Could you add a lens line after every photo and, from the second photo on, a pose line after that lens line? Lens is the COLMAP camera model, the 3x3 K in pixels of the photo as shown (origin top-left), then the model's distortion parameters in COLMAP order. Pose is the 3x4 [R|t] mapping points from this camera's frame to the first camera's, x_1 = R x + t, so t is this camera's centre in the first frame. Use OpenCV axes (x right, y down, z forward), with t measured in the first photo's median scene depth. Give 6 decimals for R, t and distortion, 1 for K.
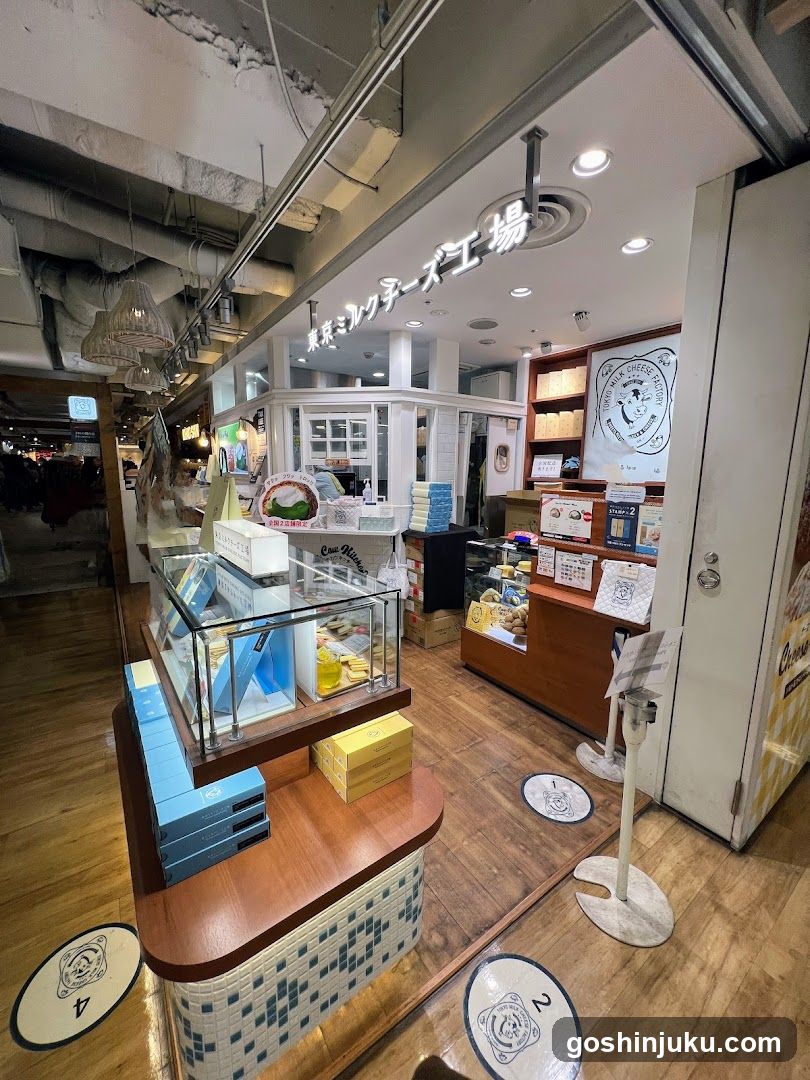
lens RADIAL K [[435.2, 0, 406.2], [0, 435.2, 544.1], [0, 0, 1]] dist [-0.014000, 0.002367]
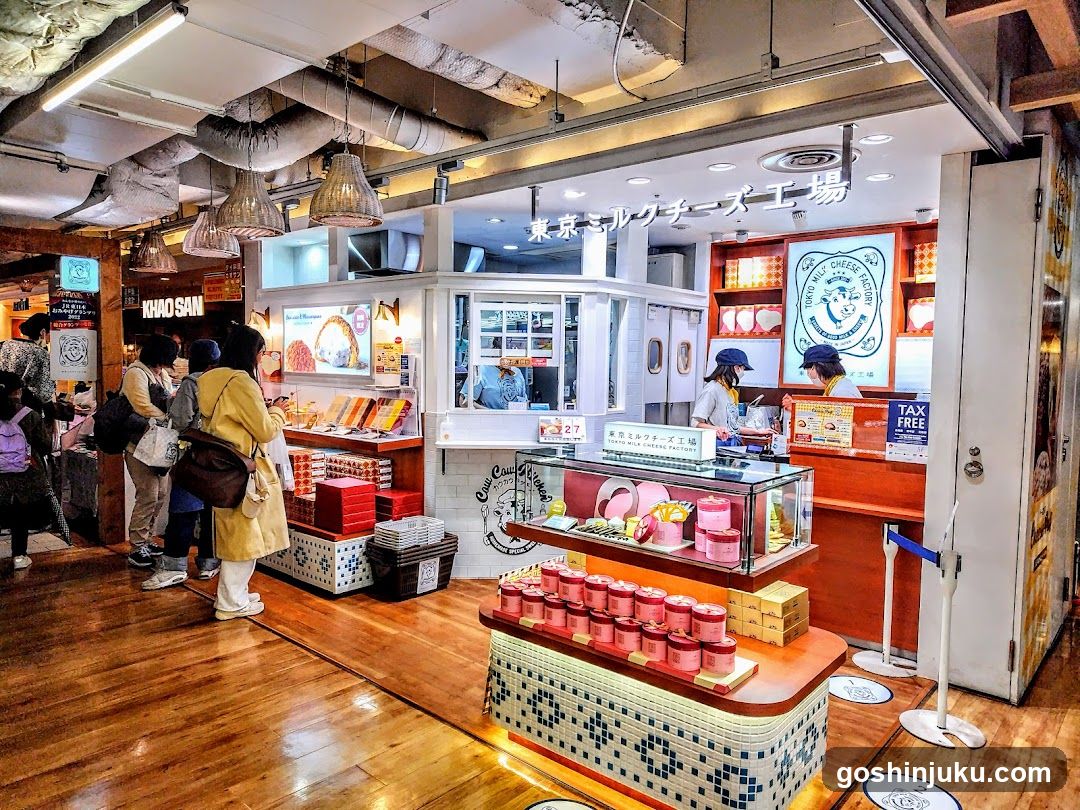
lens RADIAL K [[746.0, 0, 535.4], [0, 746.0, 408.8], [0, 0, 1]] dist [0.009123, -0.025802]
pose [[0.973363, -0.005216, 0.229210, -0.465052], [0.030124, 0.993984, -0.105303, 0.048052], [-0.227281, 0.109403, 0.967664, -0.358582]]
